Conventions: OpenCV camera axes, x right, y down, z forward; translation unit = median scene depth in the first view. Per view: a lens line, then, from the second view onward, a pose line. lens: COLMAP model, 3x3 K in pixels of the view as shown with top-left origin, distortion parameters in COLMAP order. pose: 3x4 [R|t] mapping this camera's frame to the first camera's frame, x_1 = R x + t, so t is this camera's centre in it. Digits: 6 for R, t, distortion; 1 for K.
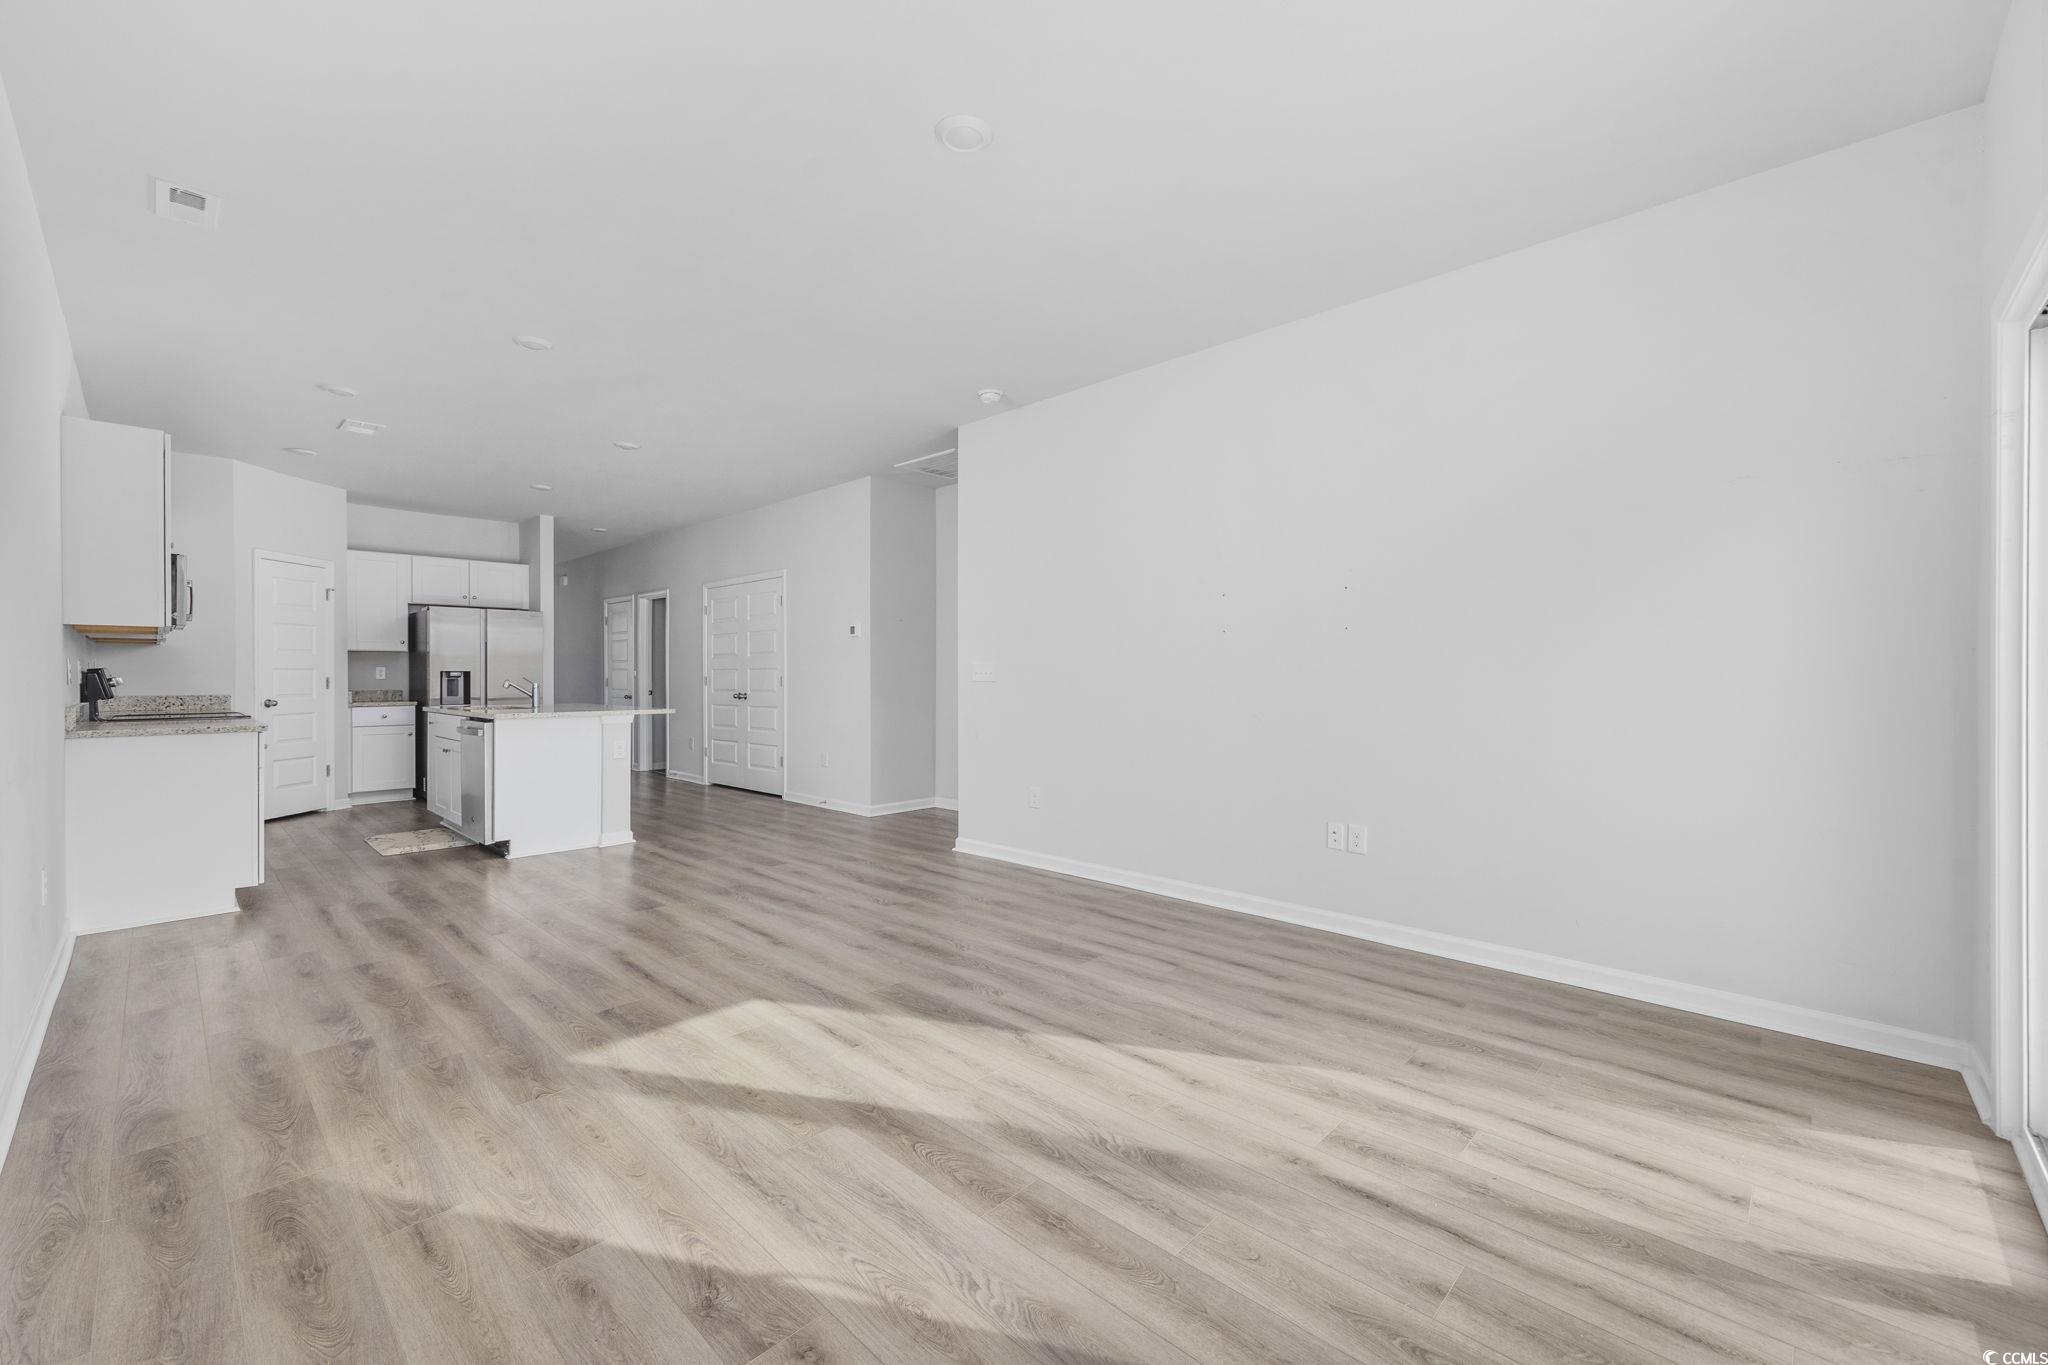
lens RADIAL K [[821.9, 0, 1024.3], [0, 821.9, 665.8], [0, 0, 1]] dist [-0.000349, 0.000030]
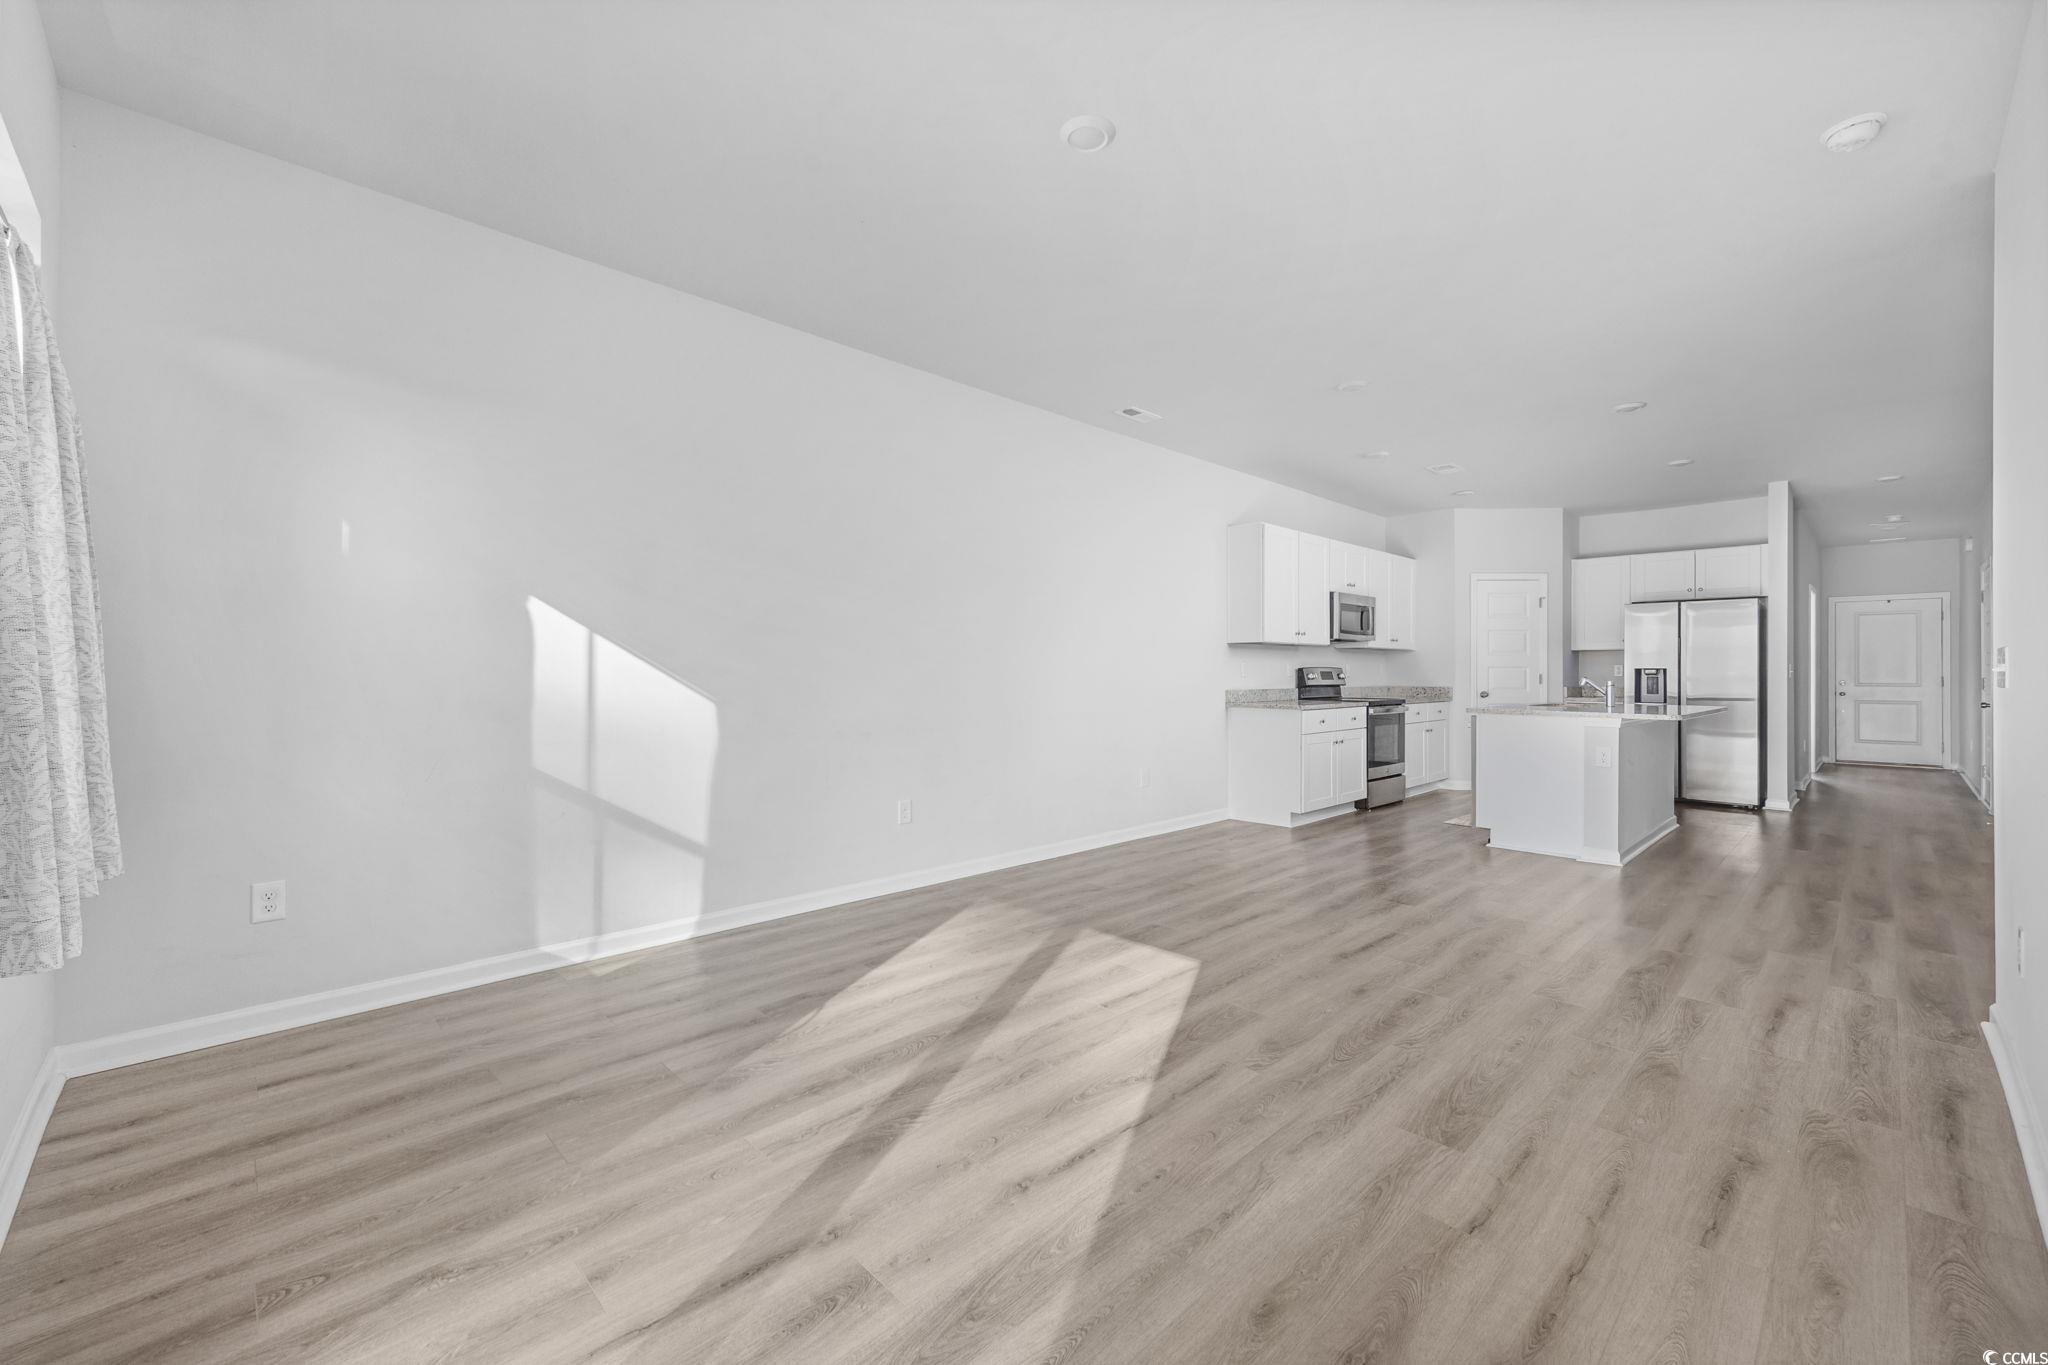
lens RADIAL K [[821.9, 0, 1033.6], [0, 821.9, 661.0], [0, 0, 1]] dist [-0.000349, 0.000030]
pose [[-0.039274, -0.015445, -0.999109, 0.555296], [0.009743, 0.999827, -0.015839, 0.011514], [0.999181, -0.010357, -0.039116, 0.586010]]
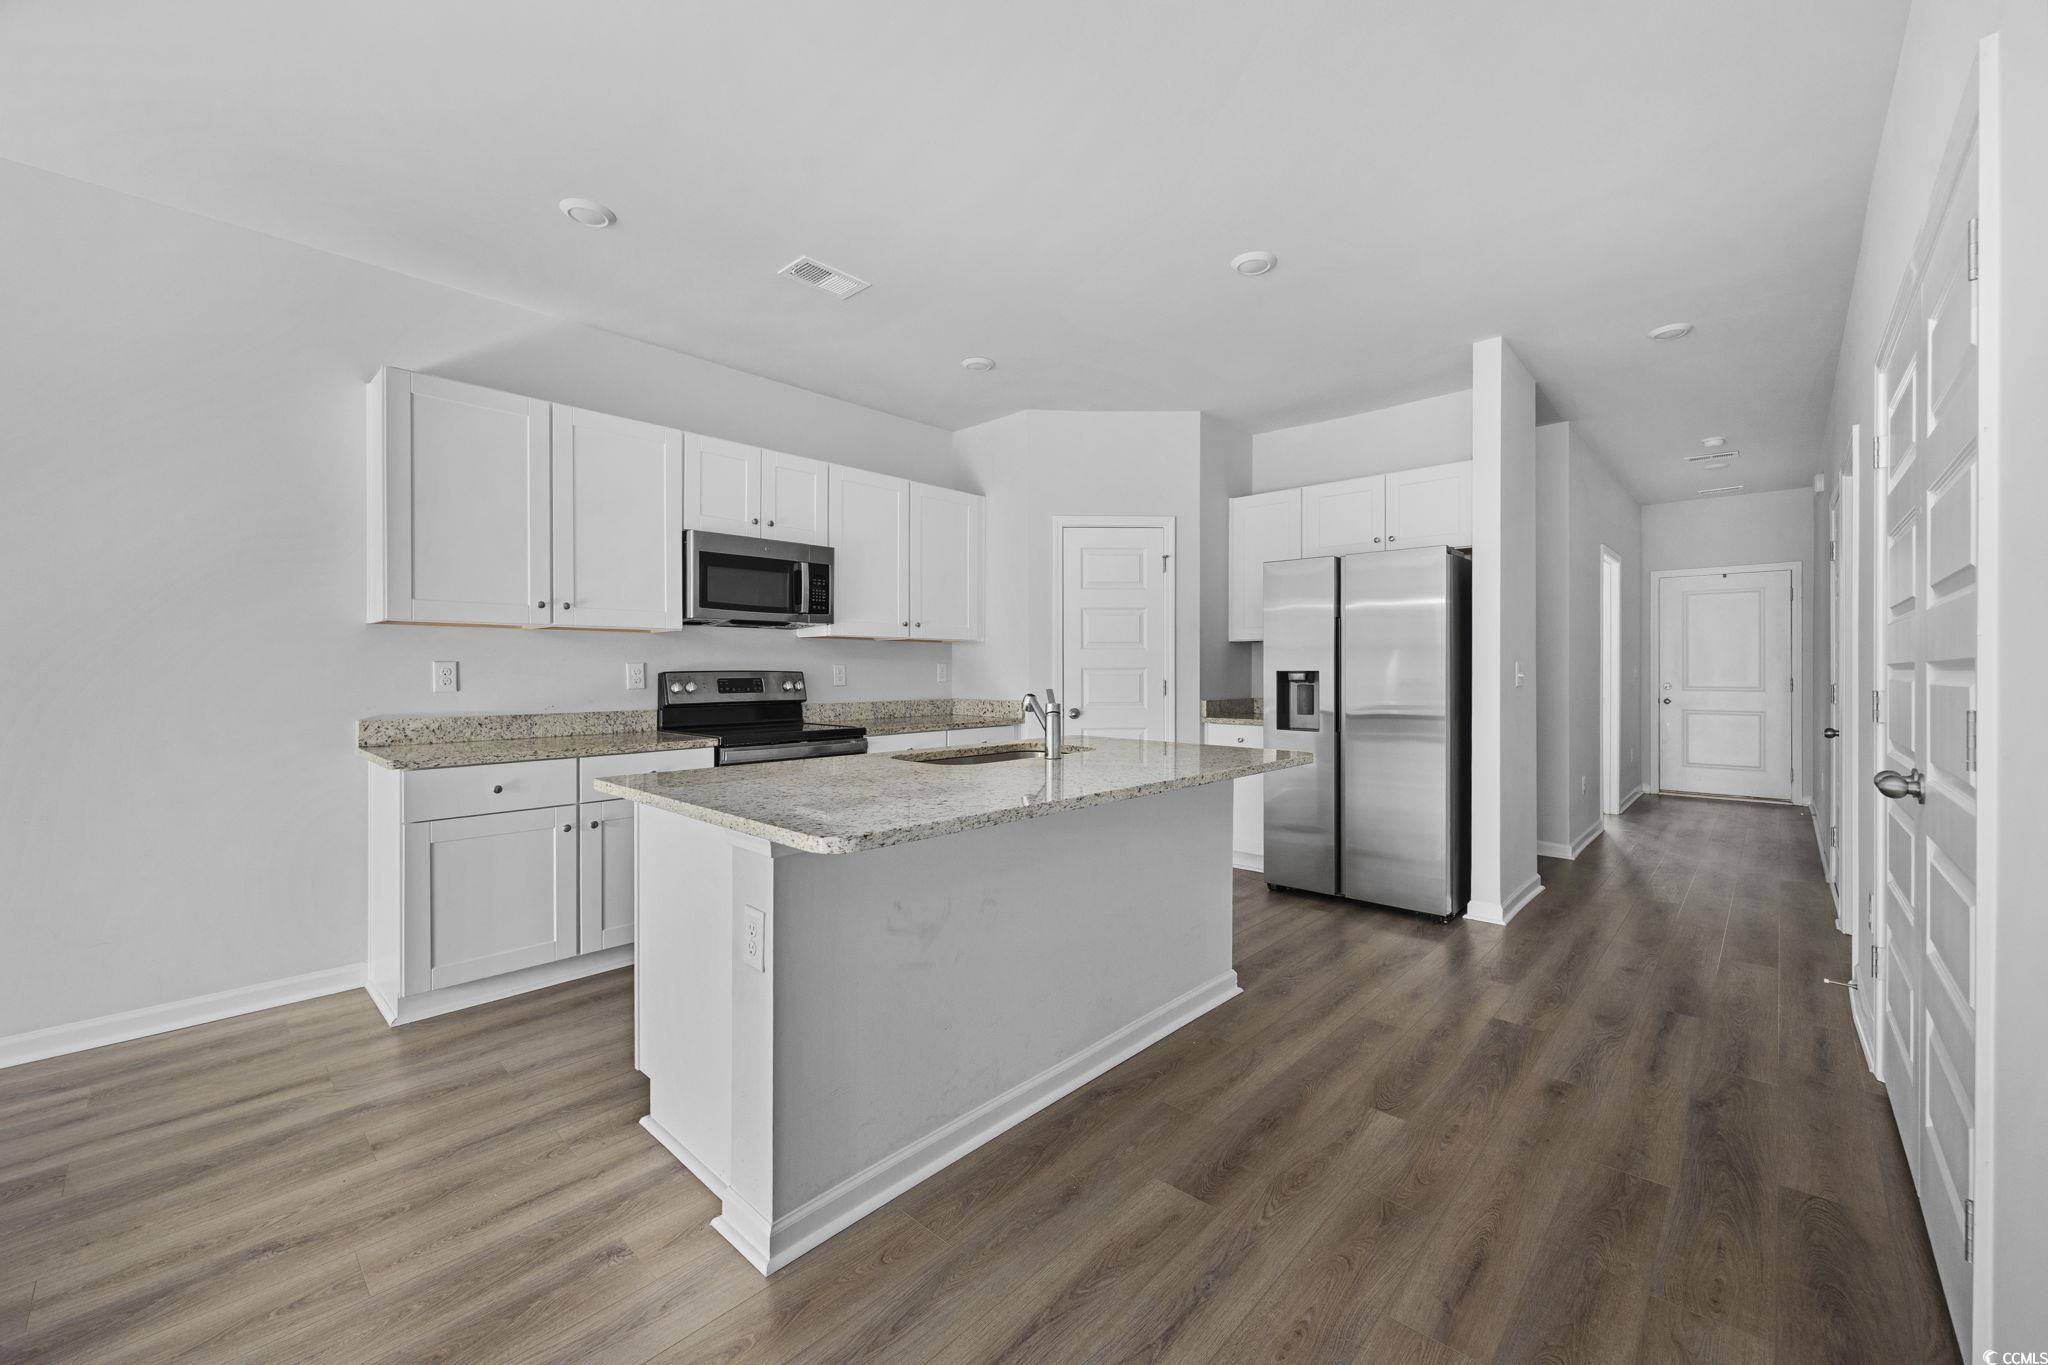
lens RADIAL K [[821.9, 0, 1026.6], [0, 821.9, 657.9], [0, 0, 1]] dist [-0.000349, 0.000030]
pose [[0.021359, -0.008349, -0.999737, -0.250675], [0.009533, 0.999921, -0.008147, -0.000570], [0.999726, -0.009356, 0.021437, 1.499437]]
